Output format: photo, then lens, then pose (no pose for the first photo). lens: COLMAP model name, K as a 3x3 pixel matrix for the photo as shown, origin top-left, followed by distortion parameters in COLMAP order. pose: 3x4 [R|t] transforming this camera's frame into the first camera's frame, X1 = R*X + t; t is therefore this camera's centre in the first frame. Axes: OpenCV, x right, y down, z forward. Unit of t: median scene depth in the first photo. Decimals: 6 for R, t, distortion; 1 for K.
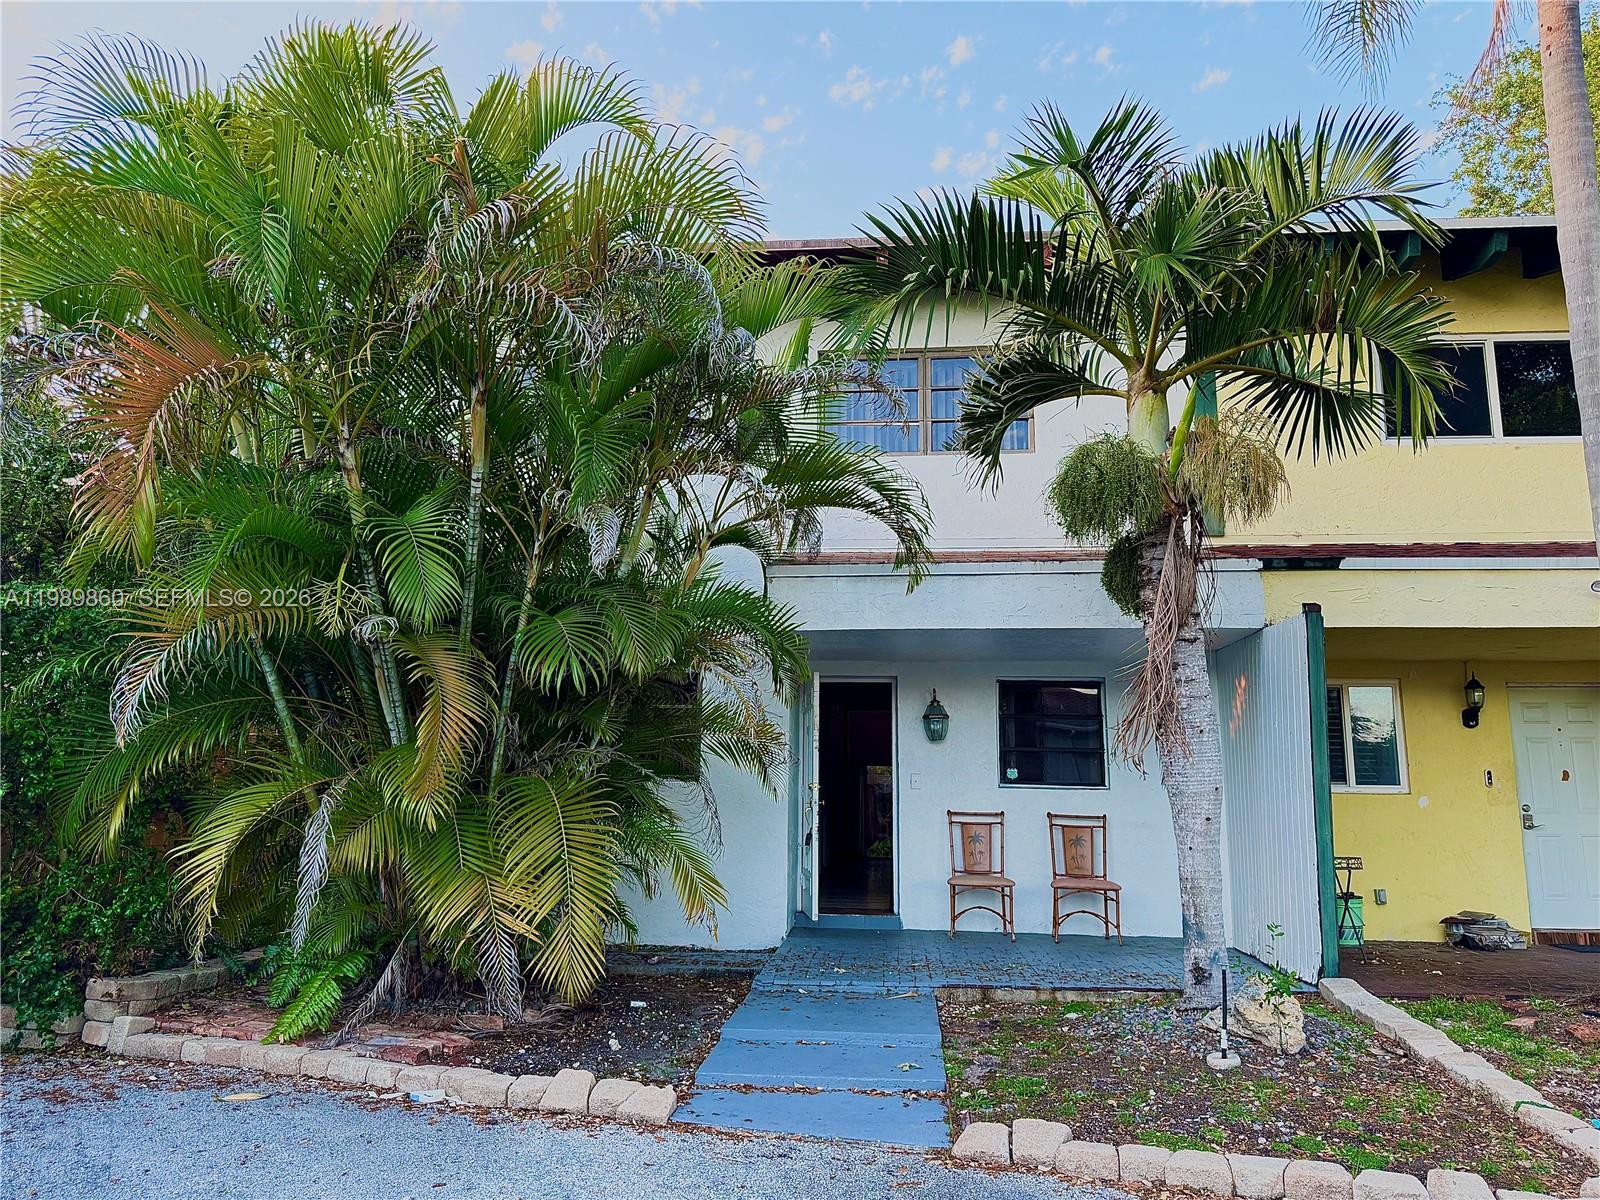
lens RADIAL K [[1135.6, 0, 786.0], [0, 1135.6, 592.6], [0, 0, 1]] dist [0.029470, -0.024890]
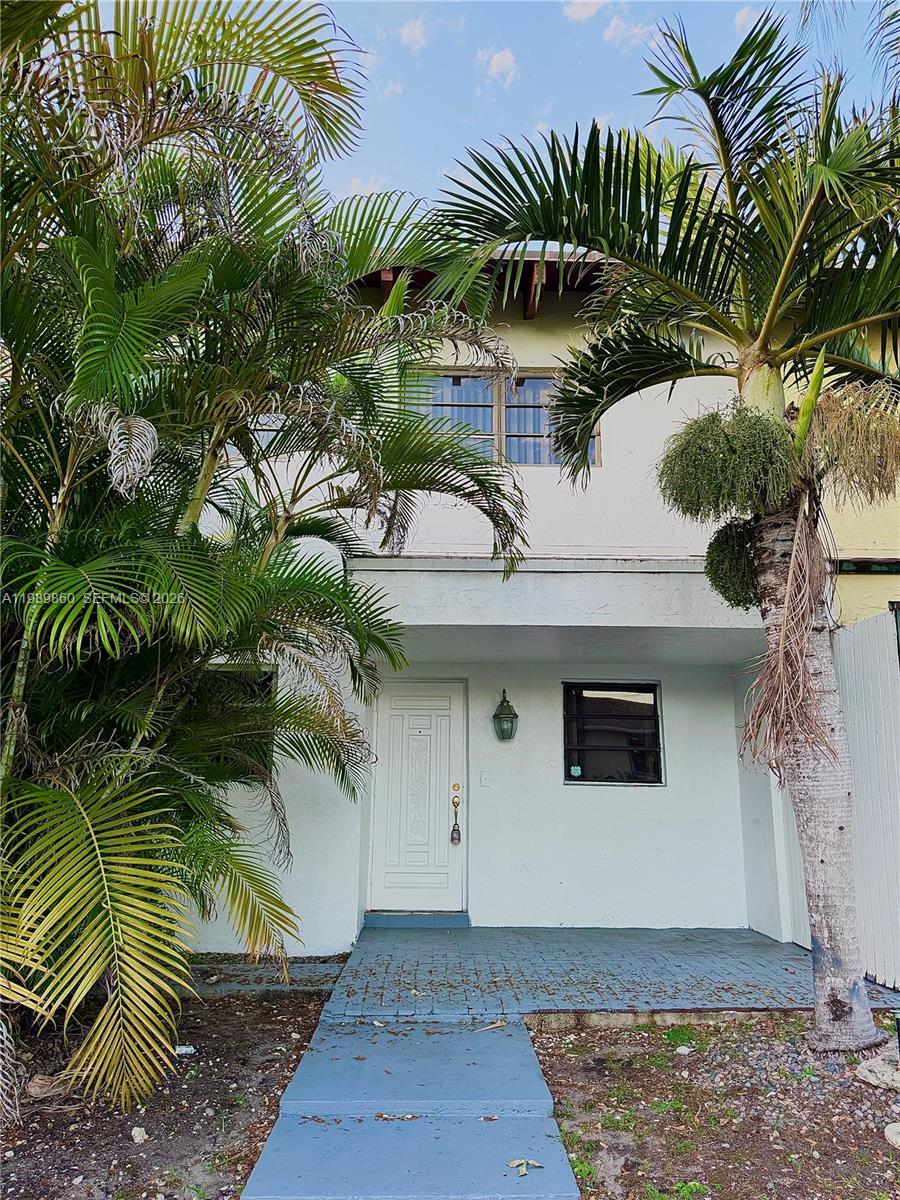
lens RADIAL K [[851.7, 0, 456.2], [0, 851.7, 589.0], [0, 0, 1]] dist [0.029470, -0.024890]
pose [[0.992472, 0.023371, 0.120224, -0.012095], [-0.017880, 0.998756, -0.046551, 0.038039], [-0.121162, 0.044051, 0.991655, 0.287521]]
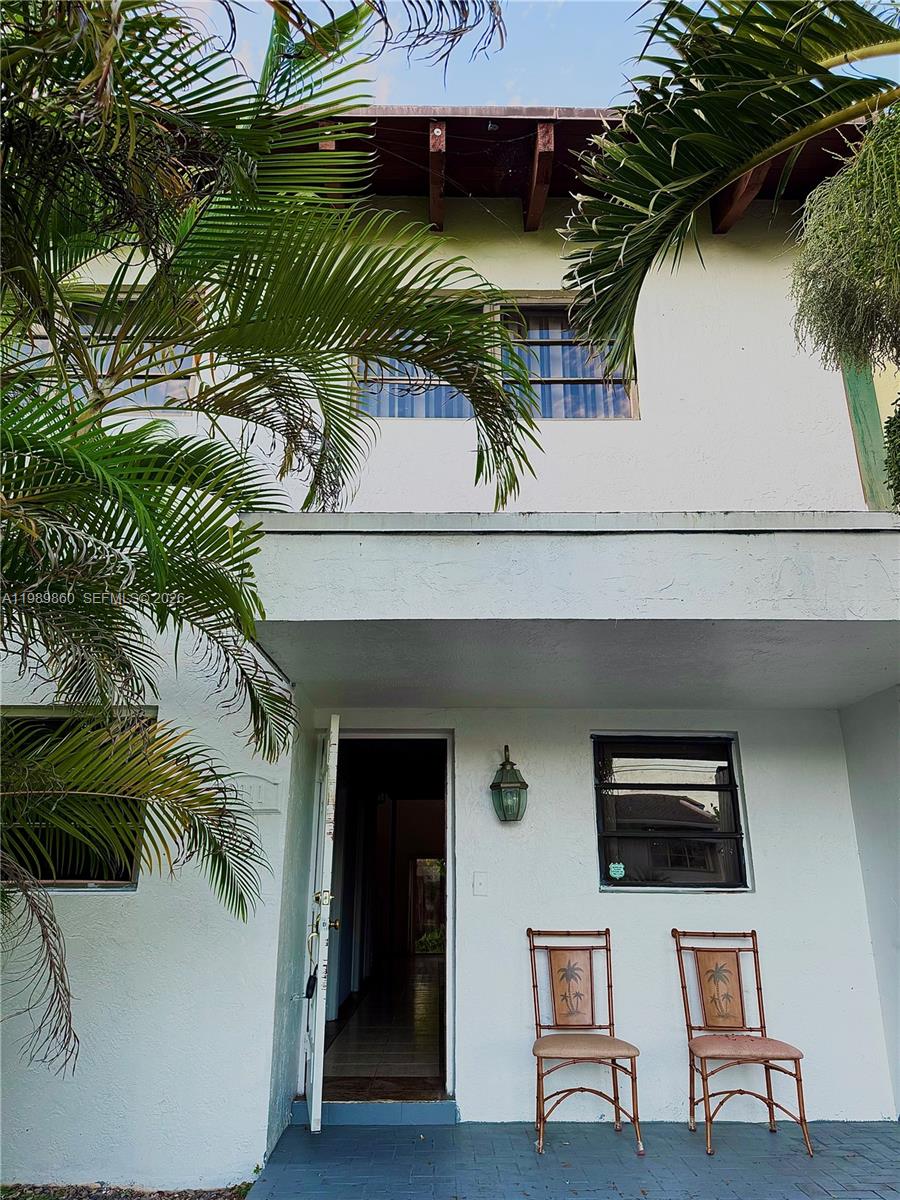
lens RADIAL K [[851.7, 0, 453.4], [0, 851.7, 605.8], [0, 0, 1]] dist [0.029470, -0.024890]
pose [[0.994065, 0.020535, 0.106836, 0.051382], [-0.005737, 0.990552, -0.137015, 0.090933], [-0.108641, 0.135589, 0.984791, 0.606695]]
